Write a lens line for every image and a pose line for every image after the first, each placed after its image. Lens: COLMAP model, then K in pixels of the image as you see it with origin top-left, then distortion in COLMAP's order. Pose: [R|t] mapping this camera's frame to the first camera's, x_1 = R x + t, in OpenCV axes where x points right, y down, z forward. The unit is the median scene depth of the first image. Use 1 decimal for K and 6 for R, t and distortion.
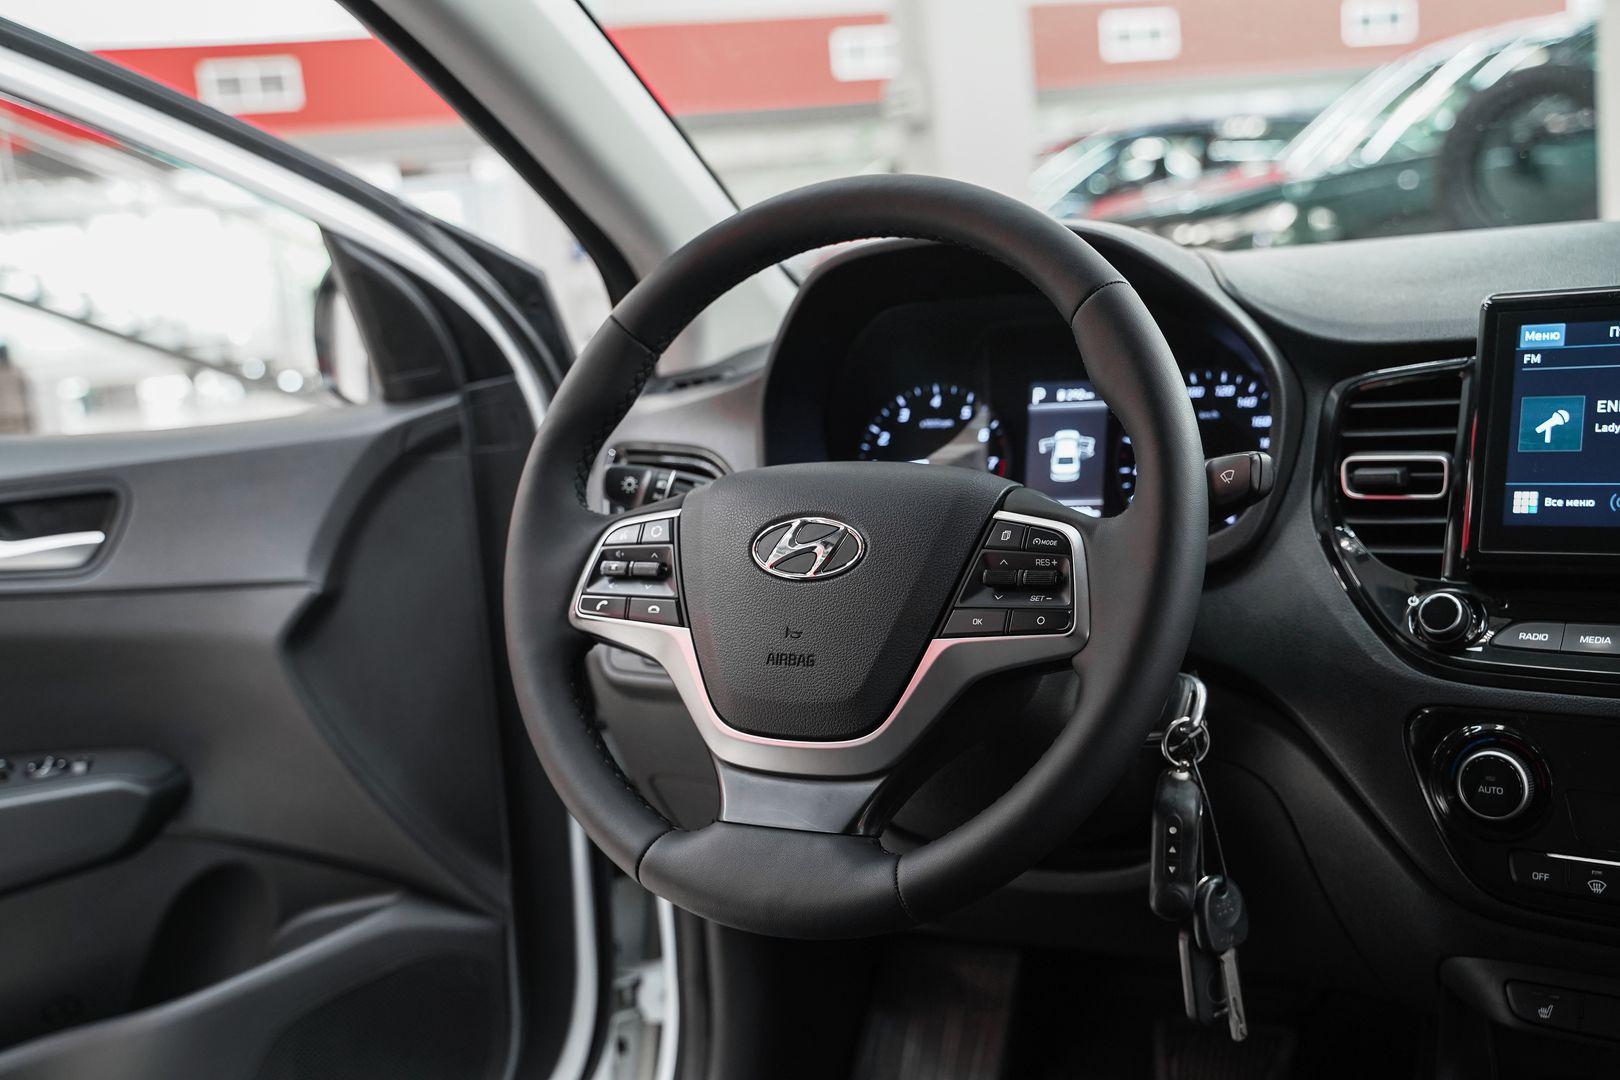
lens RADIAL K [[1848.8, 0, 810.0], [0, 1848.8, 540.0], [0, 0, 1]] dist [0.002725, 0.020997]
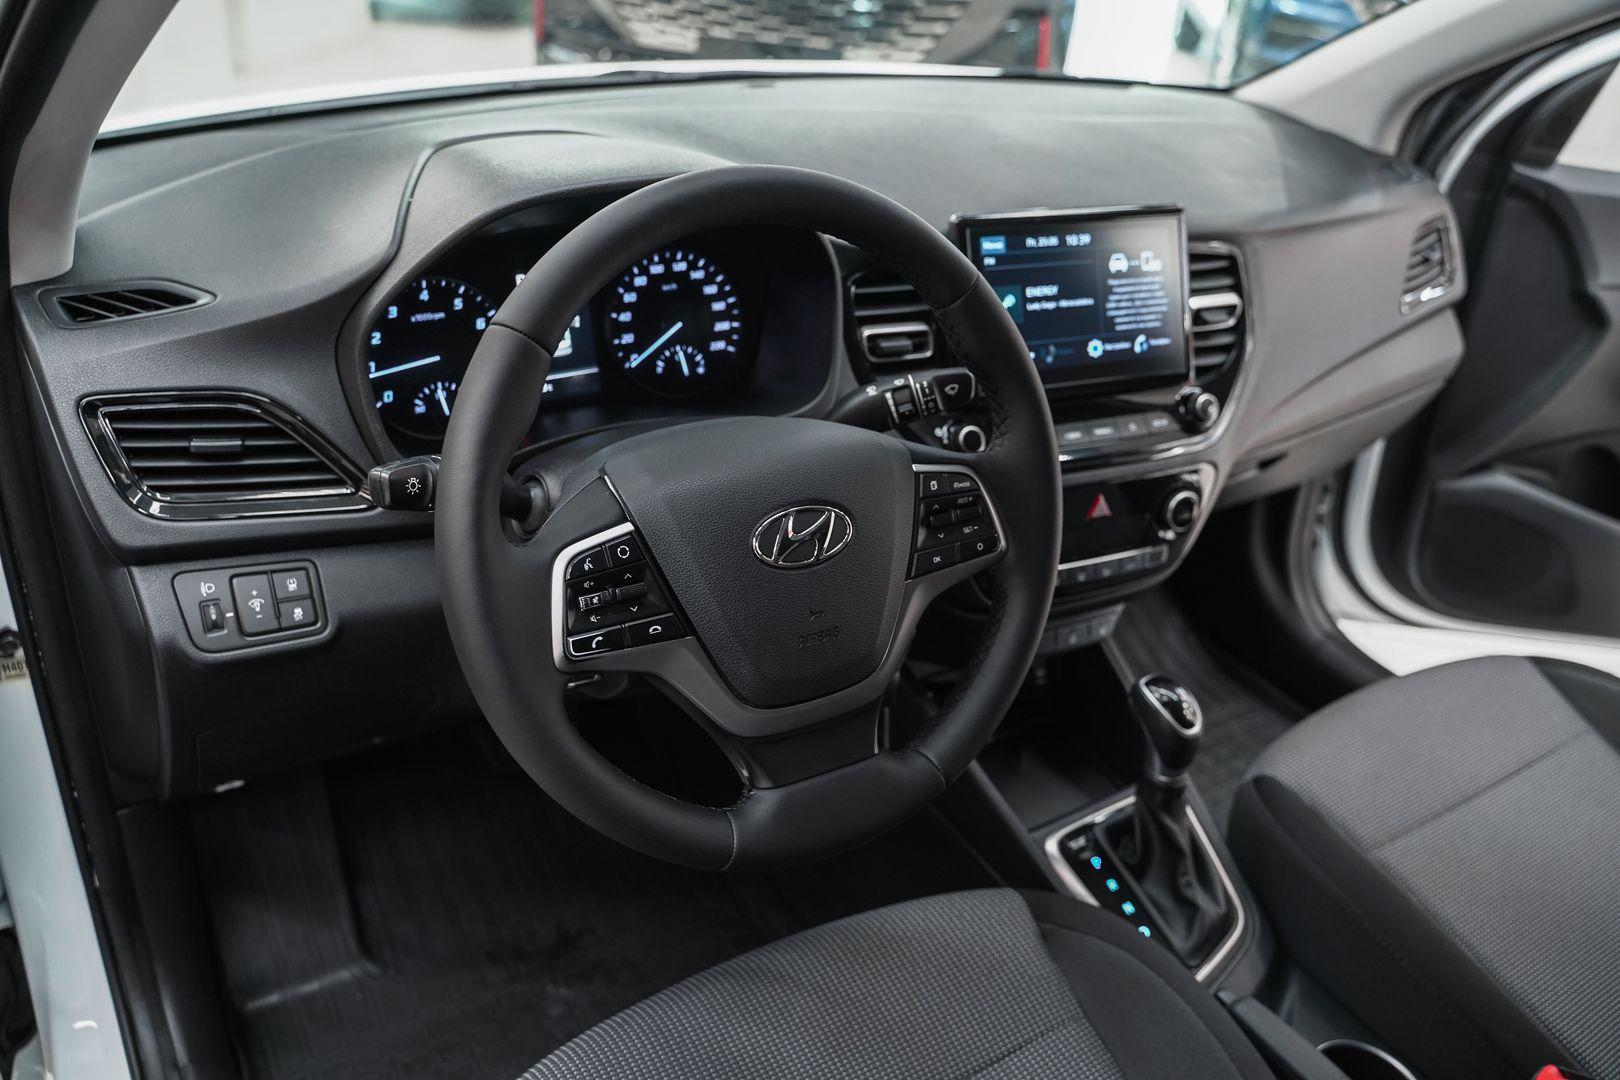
lens RADIAL K [[1309.3, 0, 810.0], [0, 1309.3, 540.0], [0, 0, 1]] dist [-0.125743, 0.120666]
pose [[0.470822, -0.314963, 0.824091, -0.606961], [0.023181, 0.938195, 0.345329, -0.248010], [-0.881924, -0.143486, 0.449024, 0.608001]]
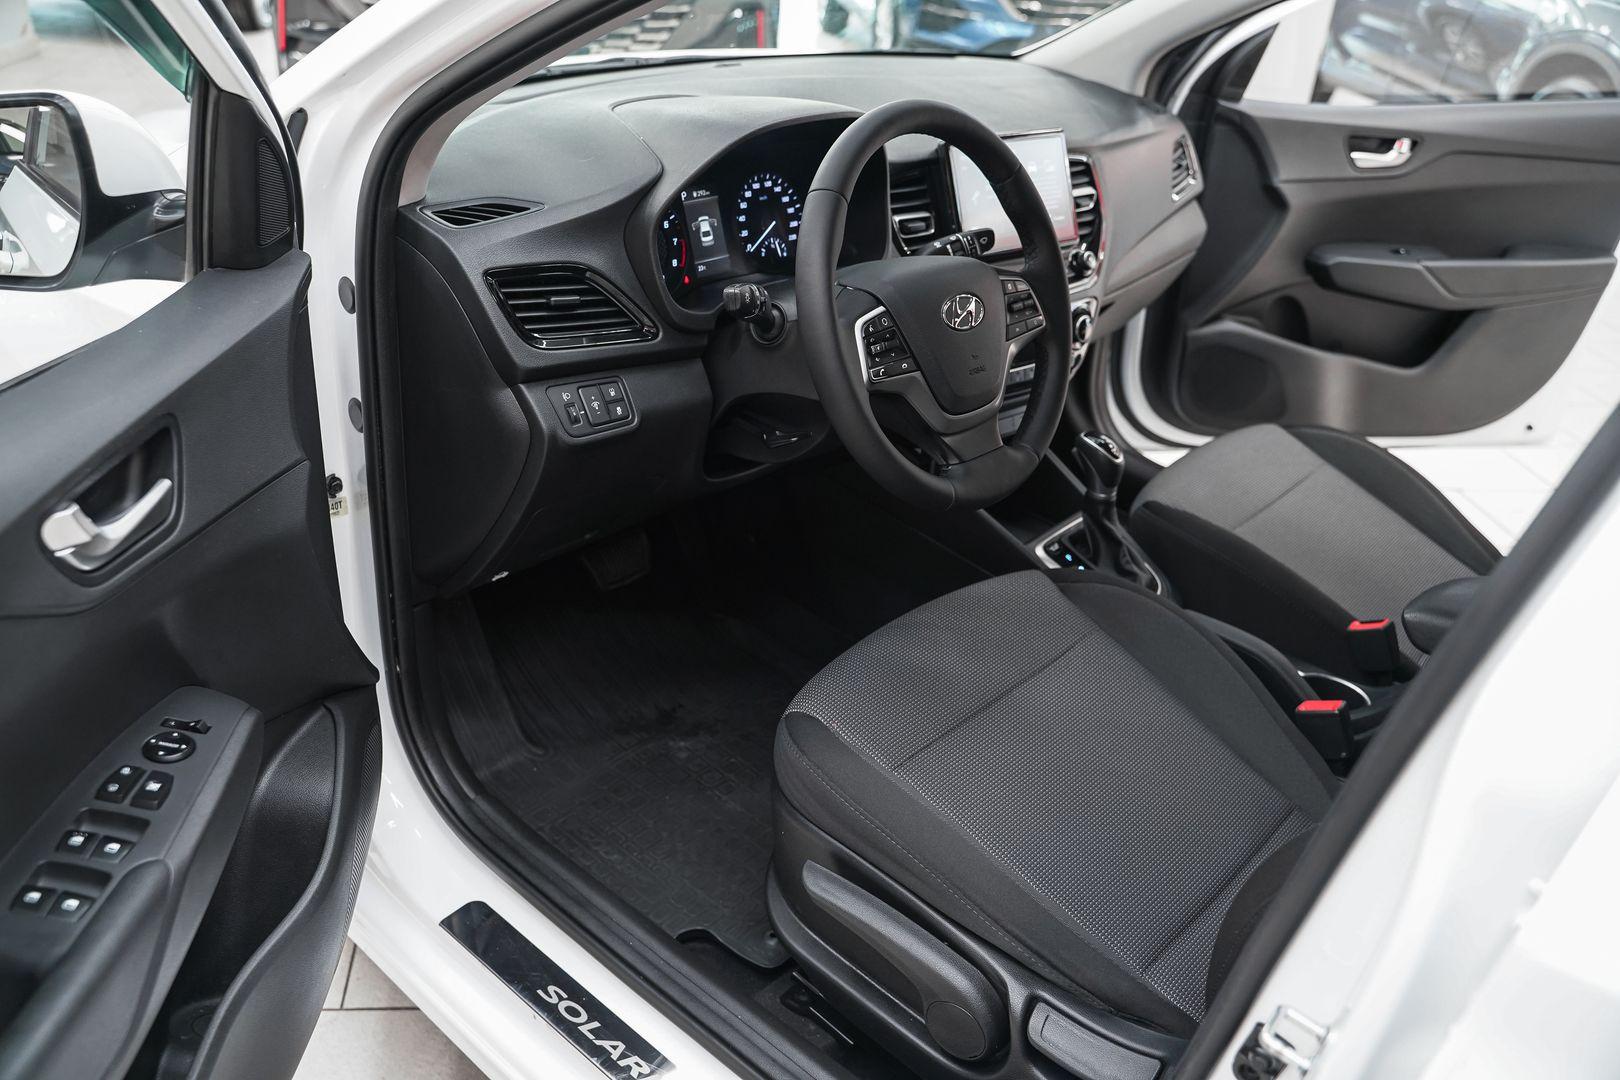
lens RADIAL K [[1309.3, 0, 810.0], [0, 1309.3, 540.0], [0, 0, 1]] dist [-0.125743, 0.120666]
pose [[0.209051, -0.363554, 0.907814, -1.259906], [0.056063, 0.931254, 0.360031, -0.253453], [-0.976296, -0.024370, 0.215061, 0.810480]]
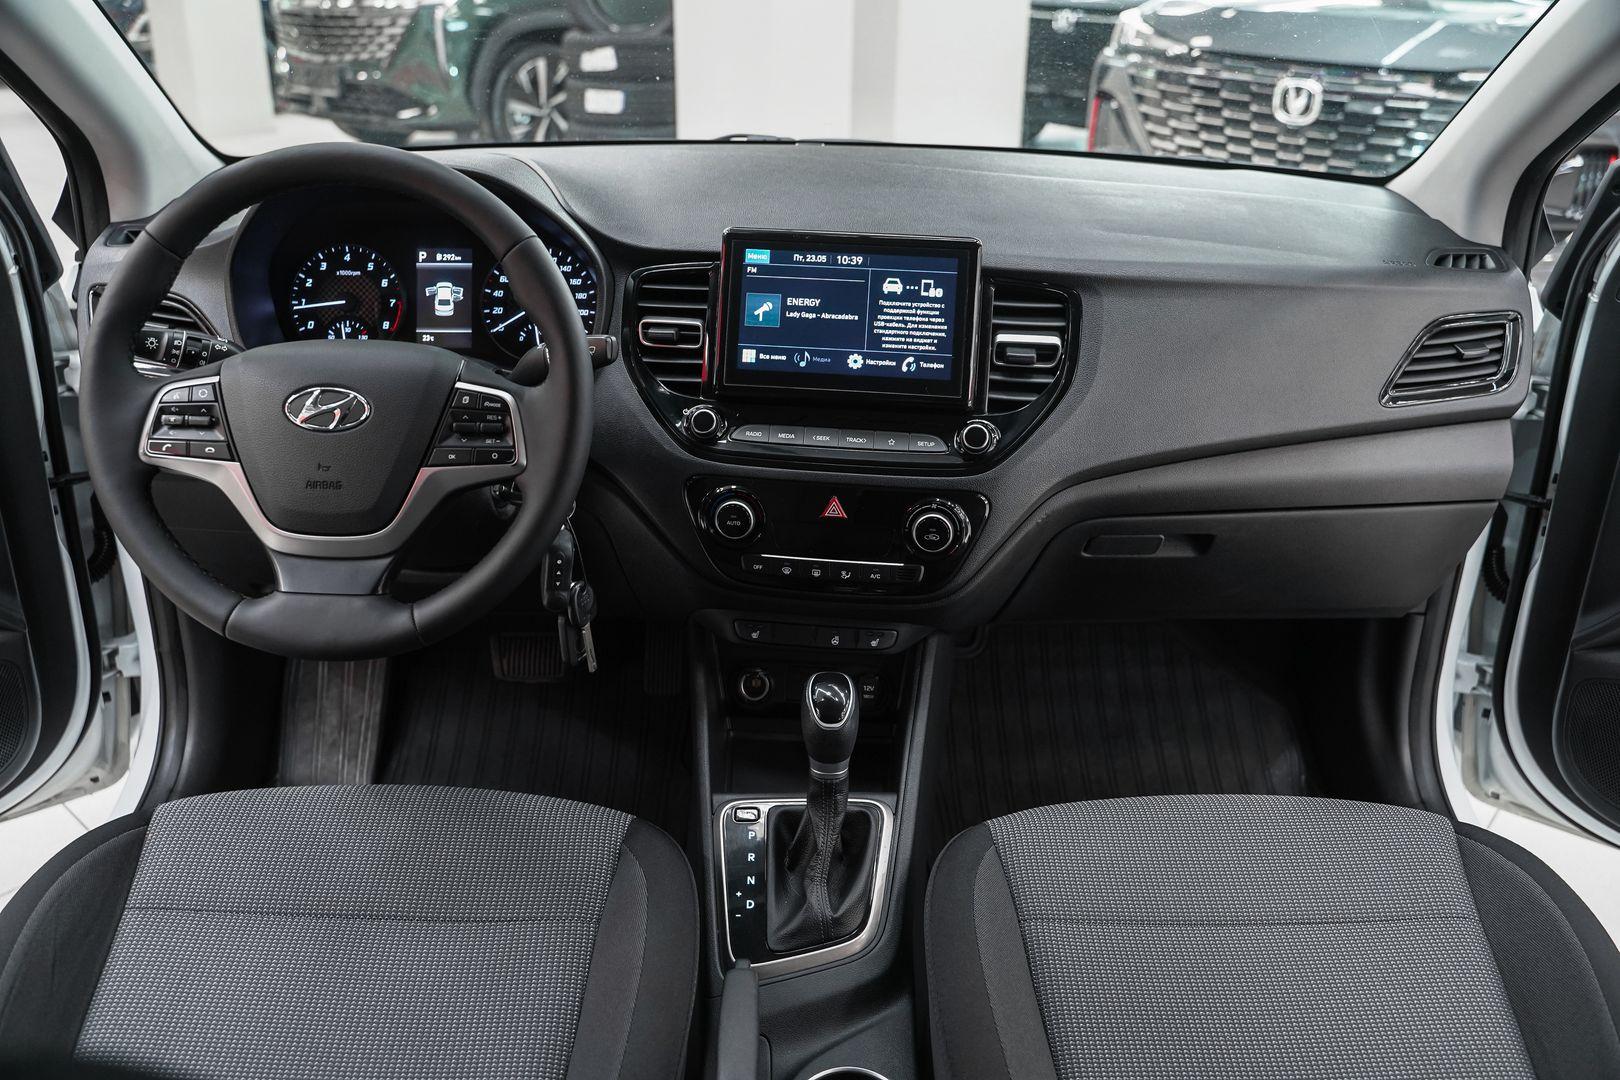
lens RADIAL K [[1309.3, 0, 810.0], [0, 1309.3, 540.0], [0, 0, 1]] dist [-0.125743, 0.120666]
pose [[0.863362, -0.102572, 0.494050, -0.178756], [-0.022121, 0.970486, 0.240143, -0.142572], [-0.504100, -0.218259, 0.835611, -0.083893]]
